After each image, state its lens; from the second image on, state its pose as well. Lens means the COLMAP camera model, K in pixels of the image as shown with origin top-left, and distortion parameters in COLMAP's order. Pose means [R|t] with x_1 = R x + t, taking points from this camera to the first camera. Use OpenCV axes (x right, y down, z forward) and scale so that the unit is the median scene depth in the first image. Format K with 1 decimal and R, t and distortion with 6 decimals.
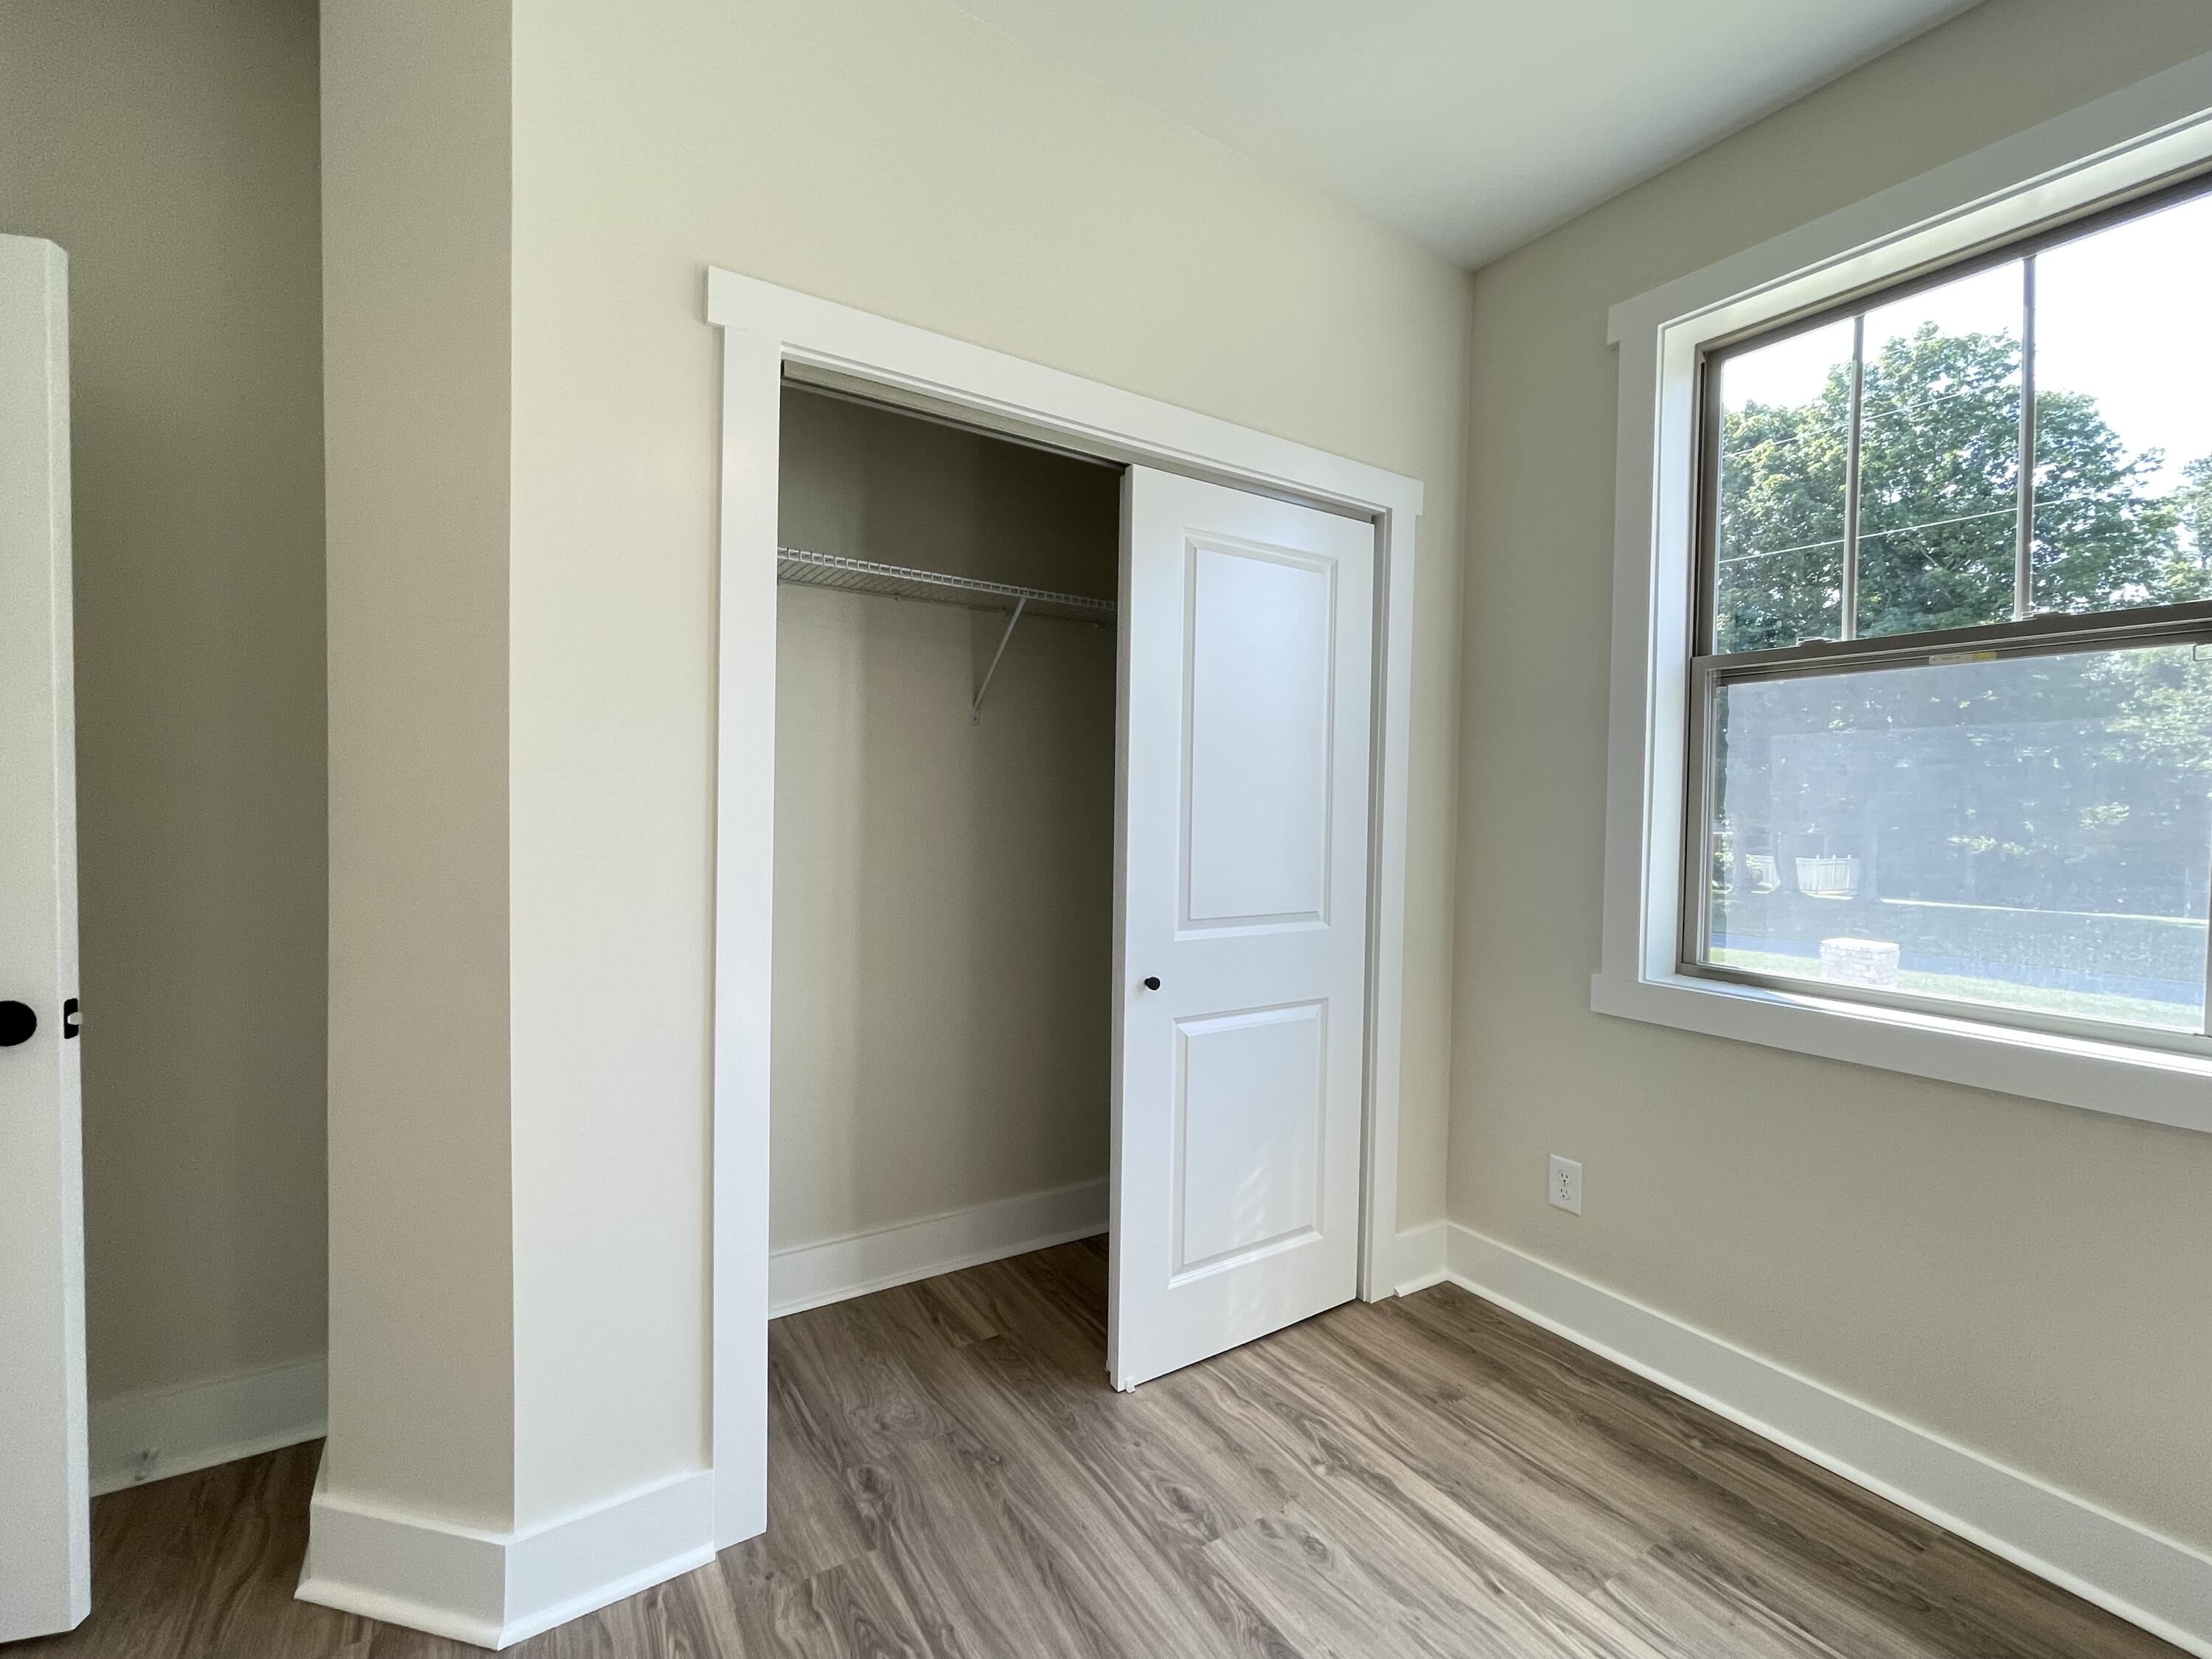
lens RADIAL K [[965.3, 0, 1094.0], [0, 965.3, 830.7], [0, 0, 1]] dist [-0.001300, 0.001720]
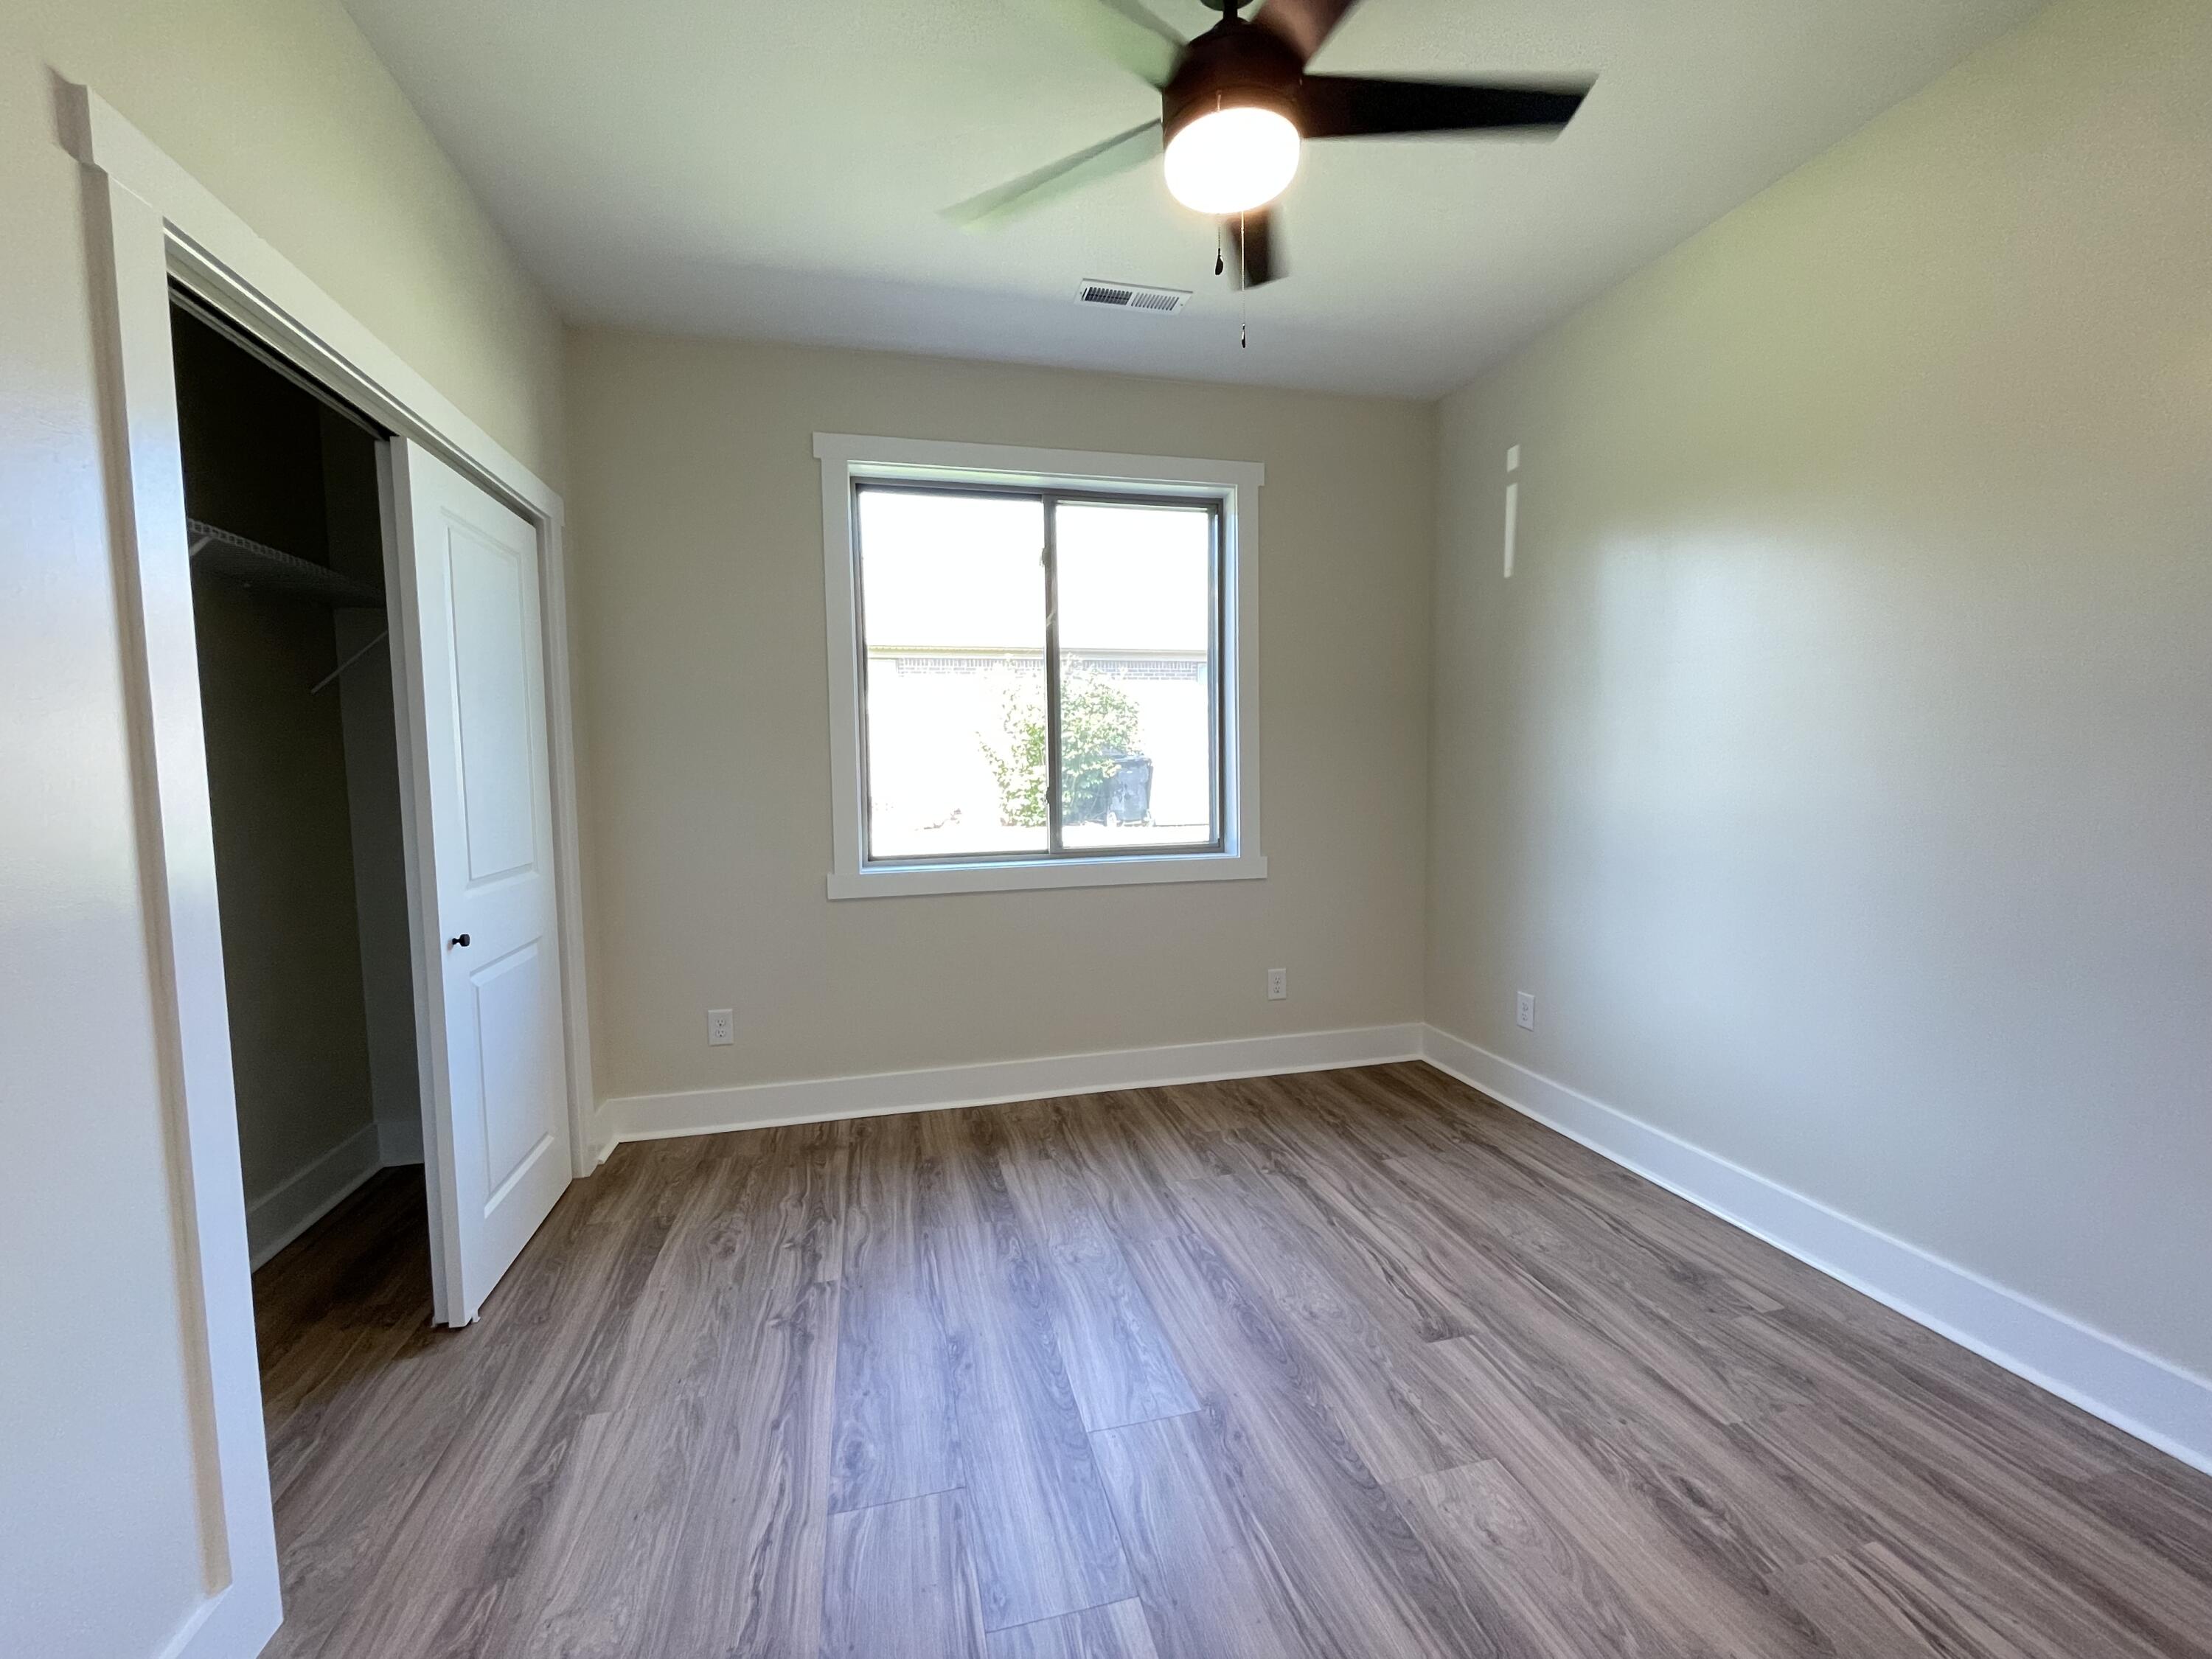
lens RADIAL K [[903.4, 0, 1095.1], [0, 903.4, 825.6], [0, 0, 1]] dist [0.003840, 0.001192]
pose [[0.321909, -0.075600, 0.943748, -0.614633], [0.039077, 0.997018, 0.066538, -0.008302], [-0.945964, 0.015460, 0.323903, 0.009551]]
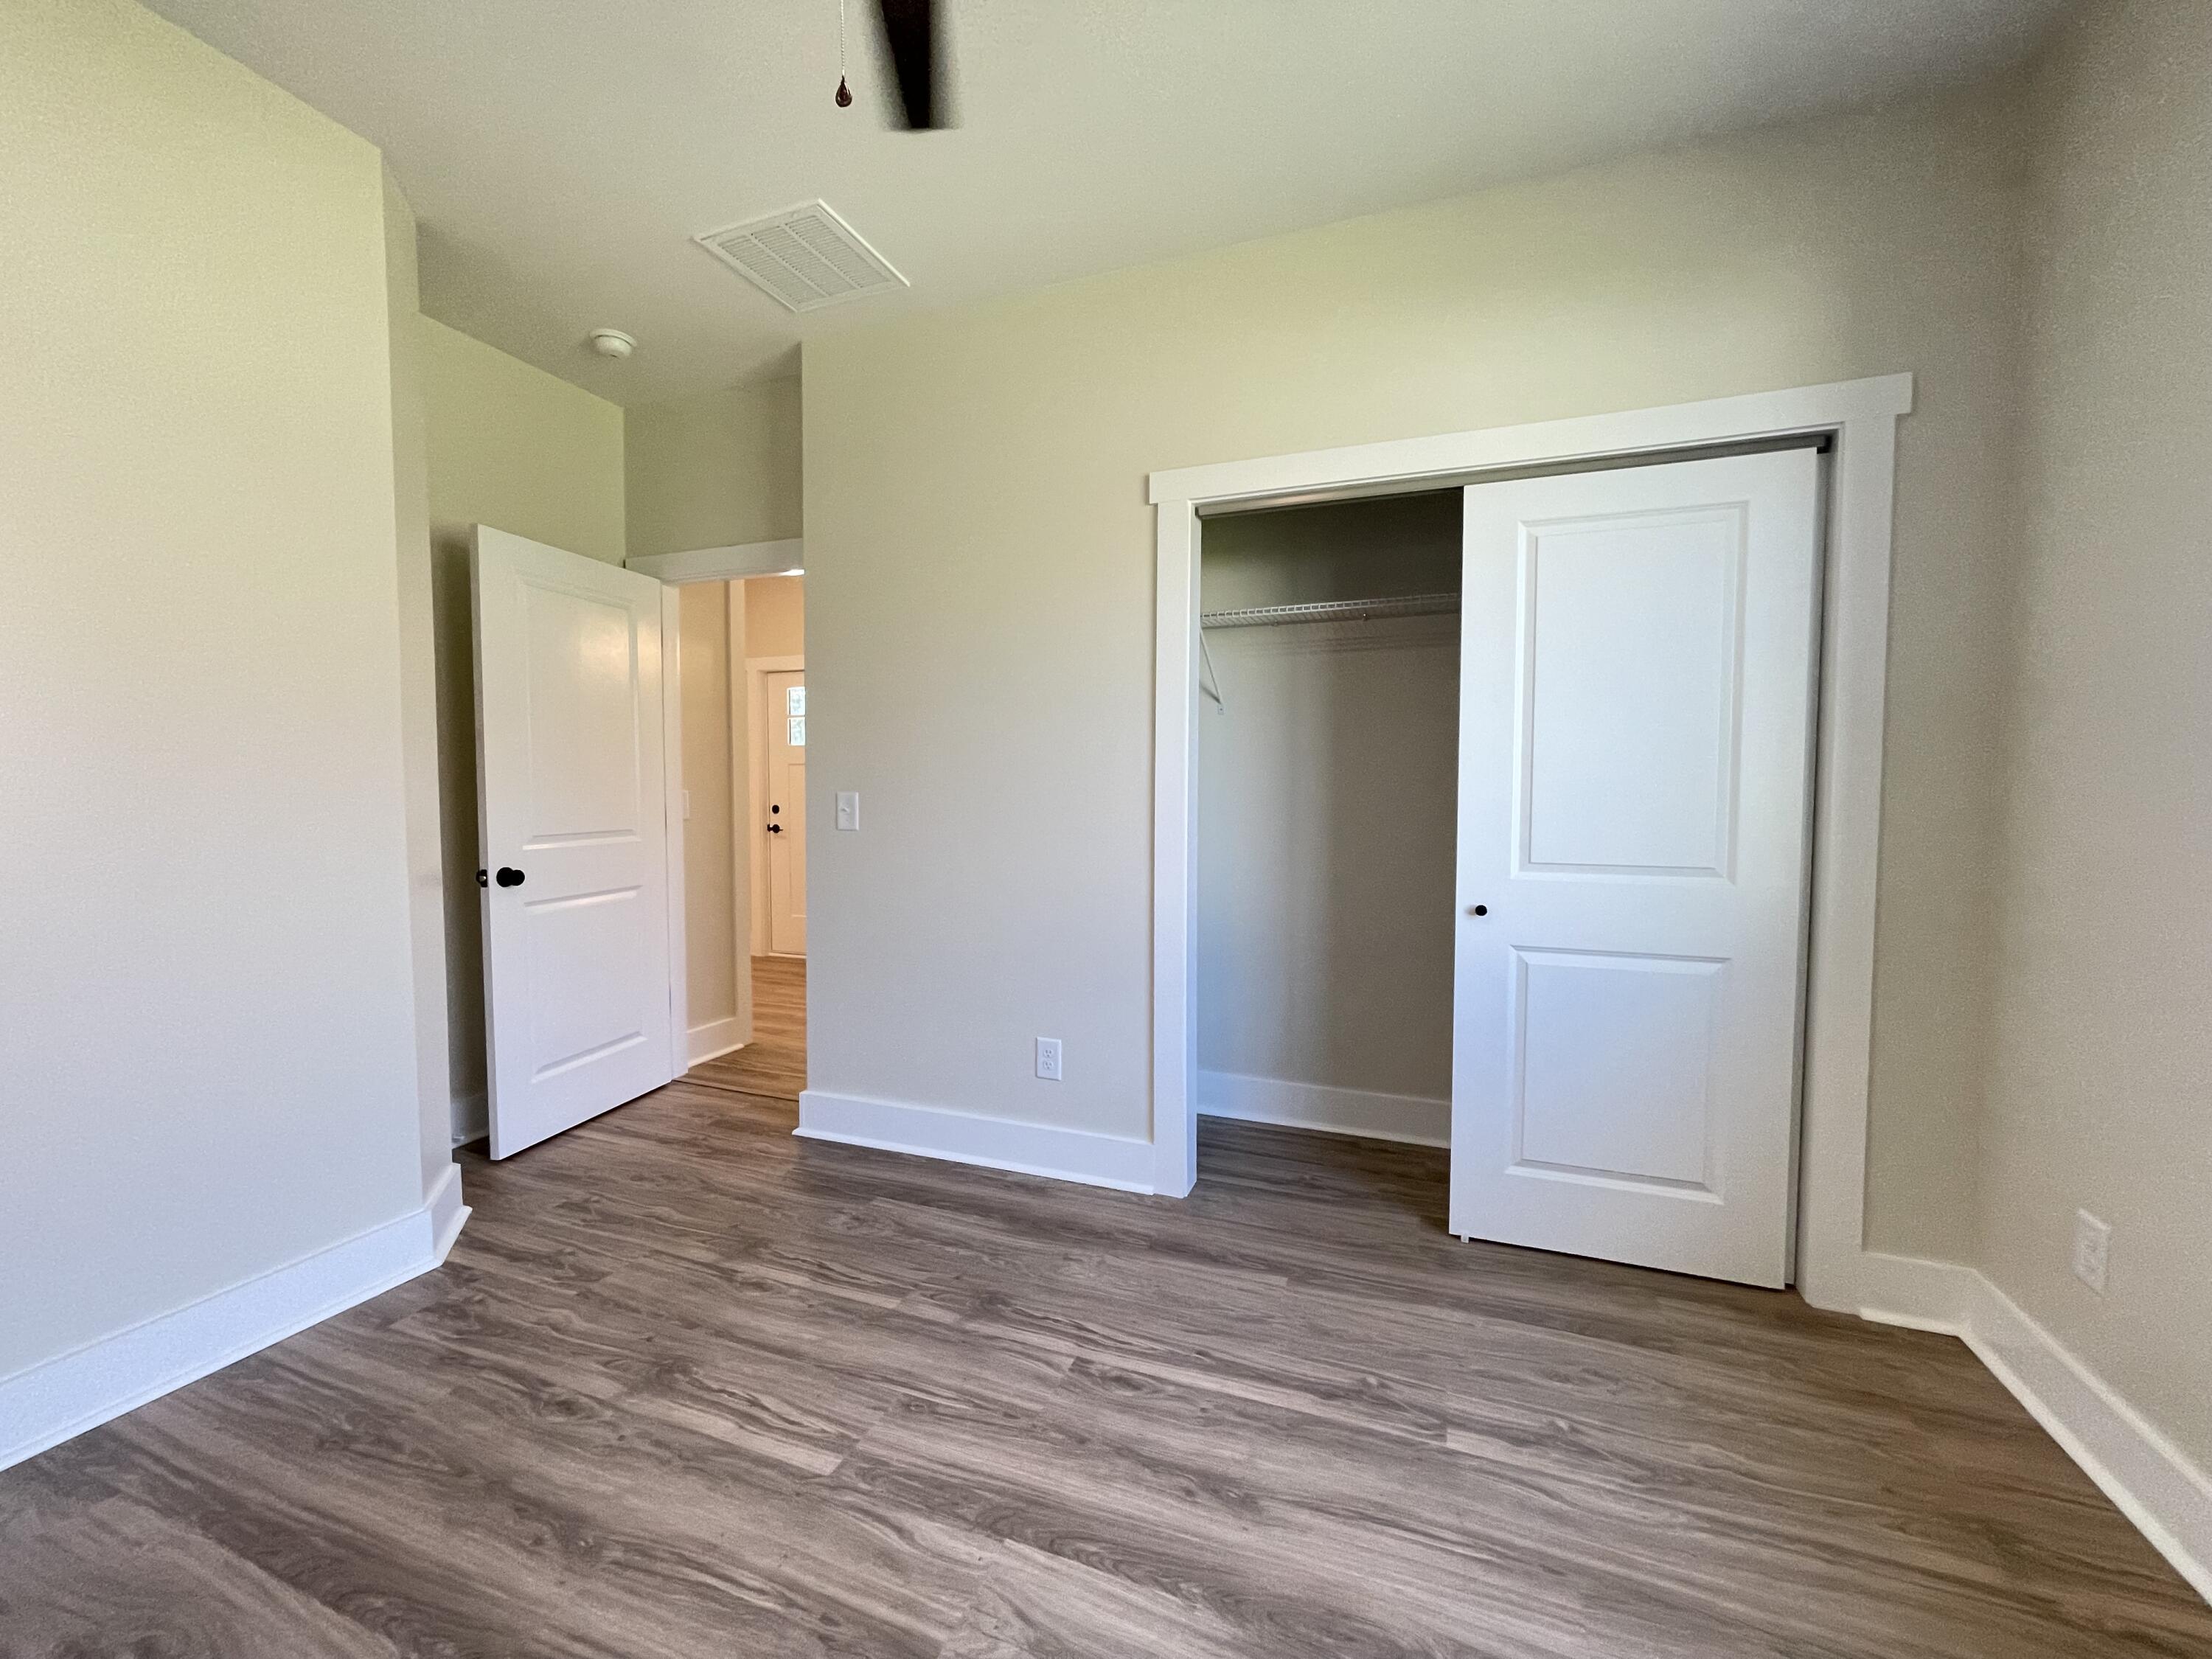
lens RADIAL K [[903.4, 0, 1094.5], [0, 903.4, 828.4], [0, 0, 1]] dist [0.003840, 0.001192]
pose [[0.583062, 0.026918, -0.811981, 0.657504], [-0.015213, 0.999637, 0.022215, 0.034026], [0.812285, -0.000600, 0.583261, -0.054938]]
